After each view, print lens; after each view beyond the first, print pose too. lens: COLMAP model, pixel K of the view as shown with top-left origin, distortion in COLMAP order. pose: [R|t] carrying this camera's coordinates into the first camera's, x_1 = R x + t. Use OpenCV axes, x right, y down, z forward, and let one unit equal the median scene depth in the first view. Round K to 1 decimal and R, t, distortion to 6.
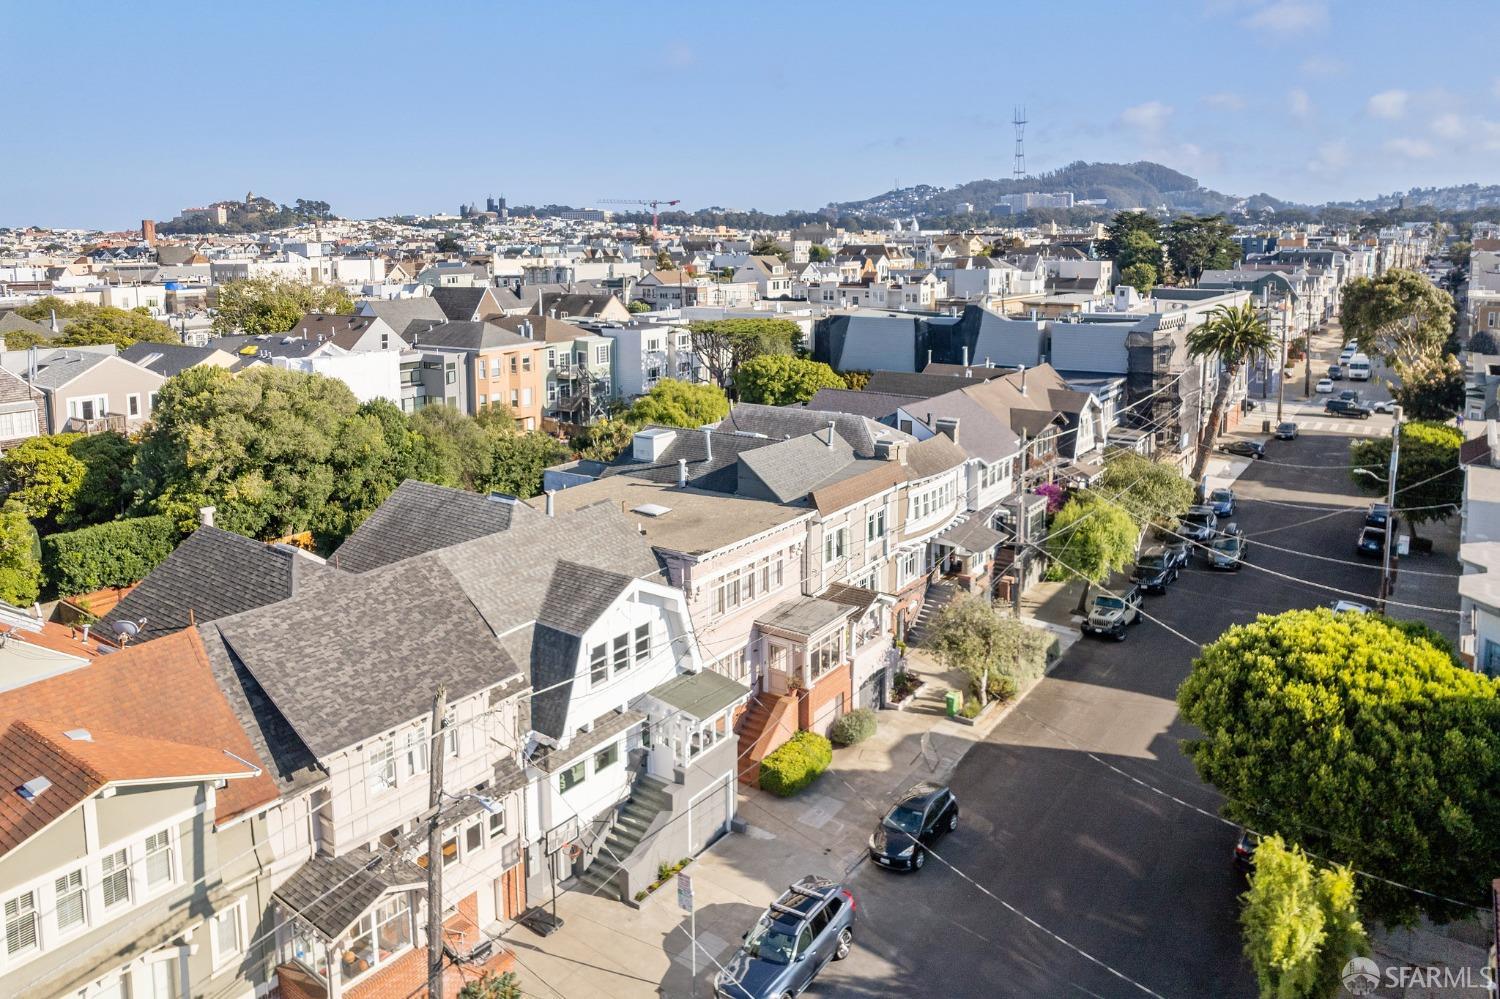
lens RADIAL K [[1017.3, 0, 692.1], [0, 1017.3, 340.9], [0, 0, 1]] dist [-0.000338, -0.000117]
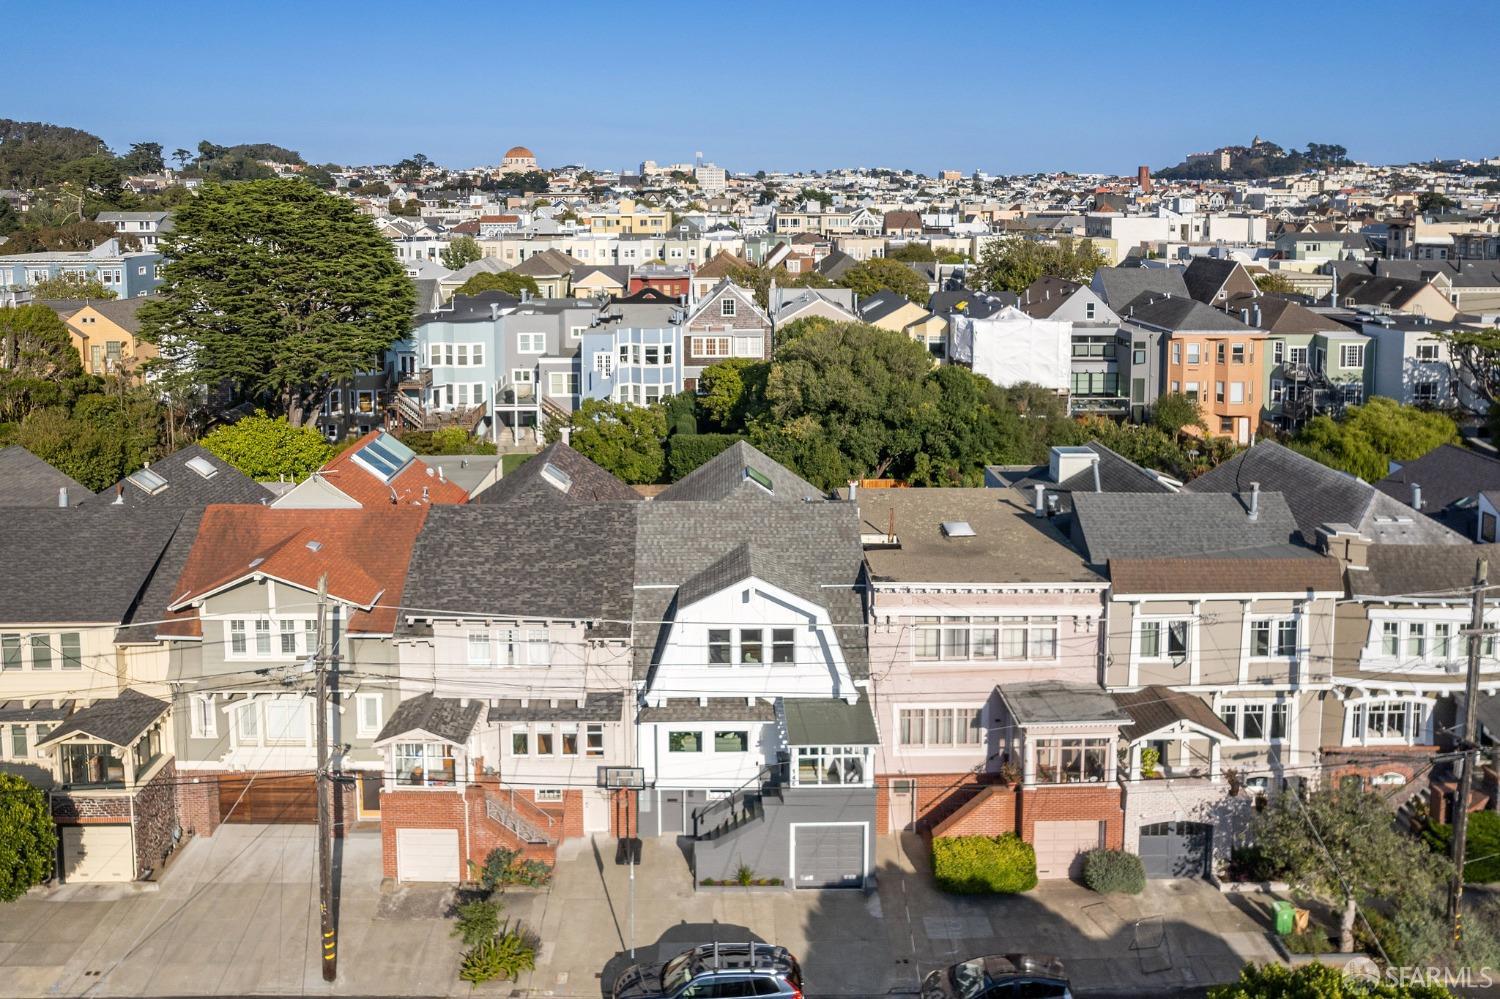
lens RADIAL K [[1055.5, 0, 731.6], [0, 1055.5, 275.4], [0, 0, 1]] dist [-0.024230, 0.000741]
pose [[0.635505, 0.081711, -0.767761, 0.240474], [-0.091679, 0.995335, 0.030045, -0.031262], [0.766634, 0.051293, 0.640032, 0.103794]]
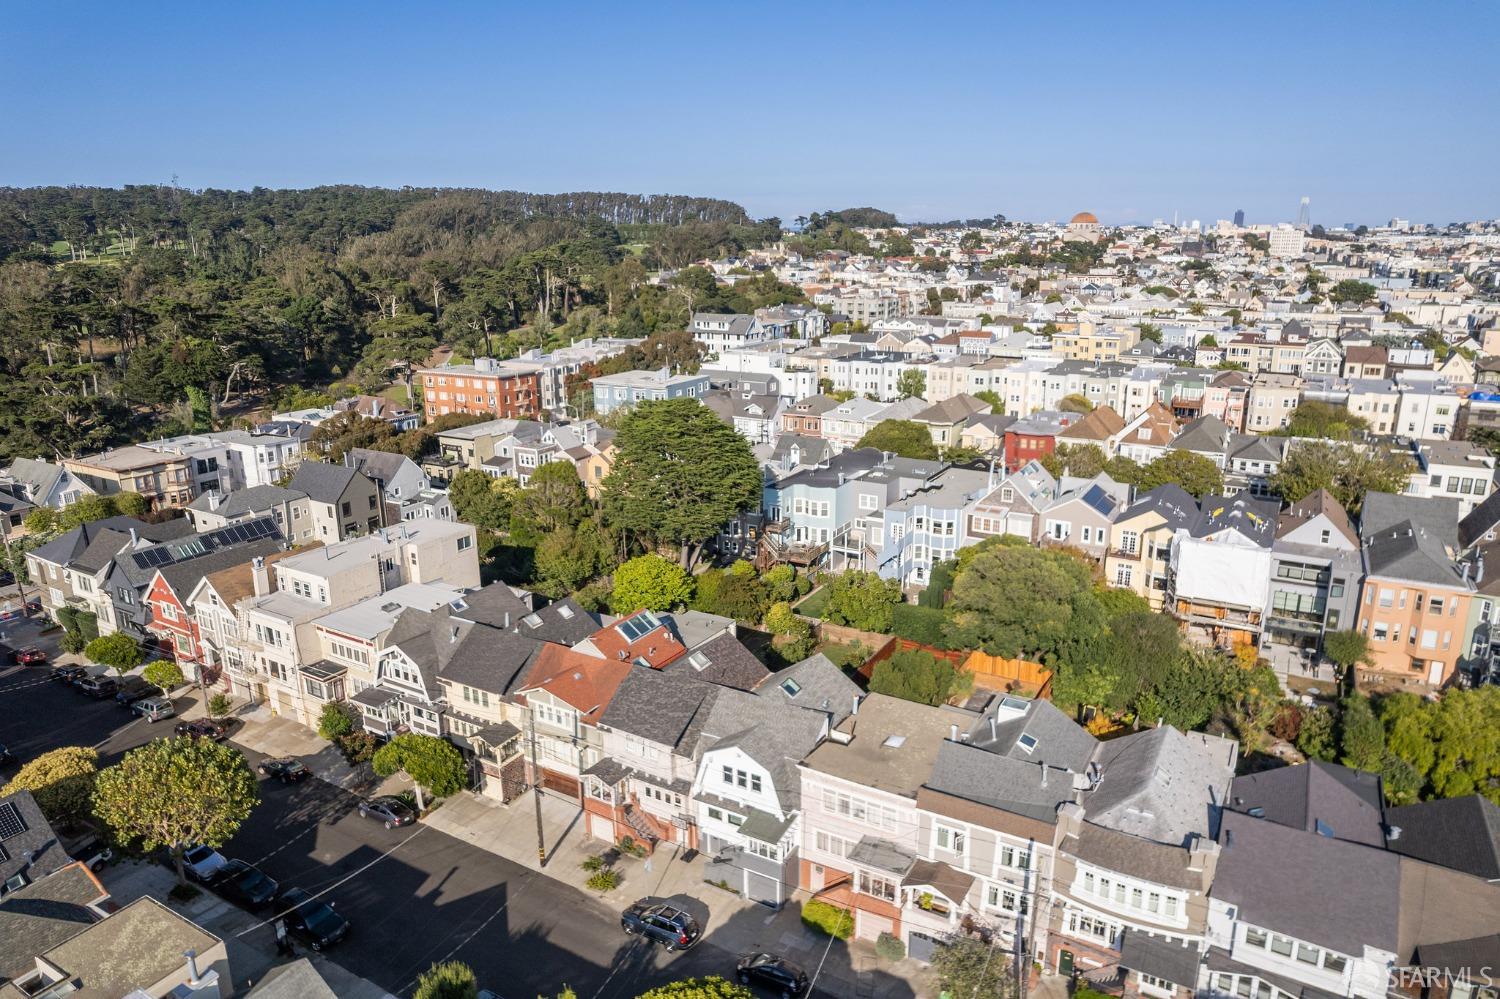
lens RADIAL K [[954.3, 0, 750.0], [0, 954.3, 499.5], [0, 0, 1]] dist [-0.063091, 0.038792]
pose [[0.149387, 0.271792, -0.950691, 0.527180], [-0.089769, 0.961237, 0.260701, -0.237466], [0.984695, 0.046397, 0.167995, 0.239156]]
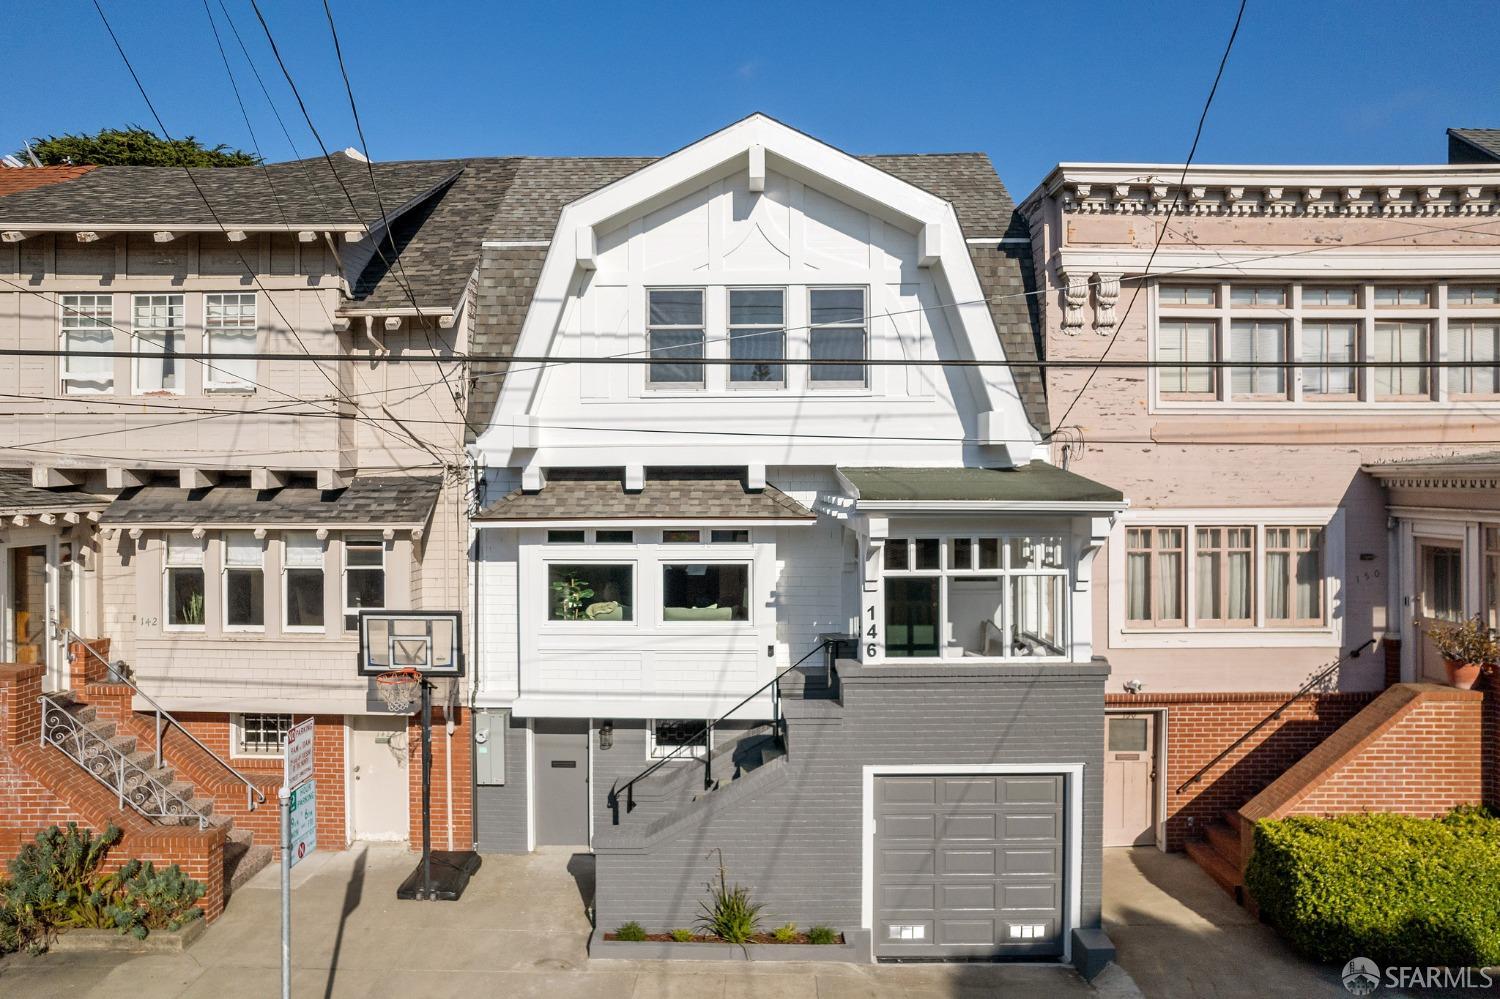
lens RADIAL K [[954.3, 0, 750.0], [0, 954.3, 499.5], [0, 0, 1]] dist [-0.063091, 0.038792]
pose [[0.618938, 0.019561, -0.785196, 0.077475], [-0.092435, 0.994557, -0.048086, 0.135621], [0.779982, 0.102342, 0.617377, 0.270331]]
